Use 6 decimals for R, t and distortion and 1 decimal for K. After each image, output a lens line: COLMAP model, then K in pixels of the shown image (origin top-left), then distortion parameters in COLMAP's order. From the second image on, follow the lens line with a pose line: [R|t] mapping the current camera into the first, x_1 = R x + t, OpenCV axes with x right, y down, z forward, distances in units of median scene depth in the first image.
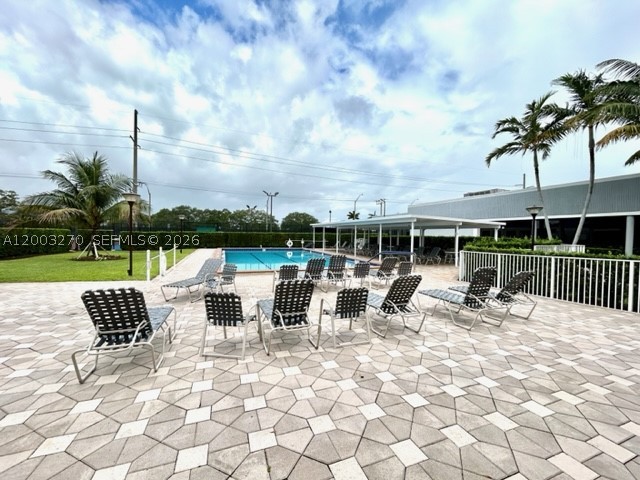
lens RADIAL K [[261.5, 0, 319.5], [0, 261.5, 241.5], [0, 0, 1]] dist [-0.000043, -0.000253]
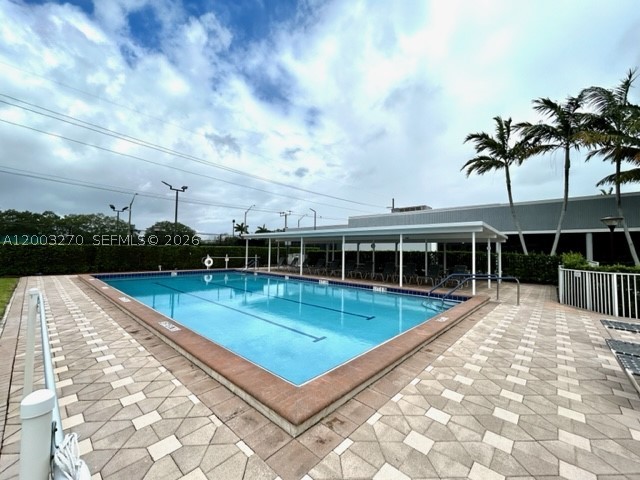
lens RADIAL K [[261.5, 0, 320.9], [0, 261.5, 240.0], [0, 0, 1]] dist [-0.000043, -0.000253]
pose [[0.886564, 0.016982, 0.462294, -0.377823], [0.011162, 0.998250, -0.058076, -0.015291], [-0.462472, 0.056649, 0.884823, 0.579340]]
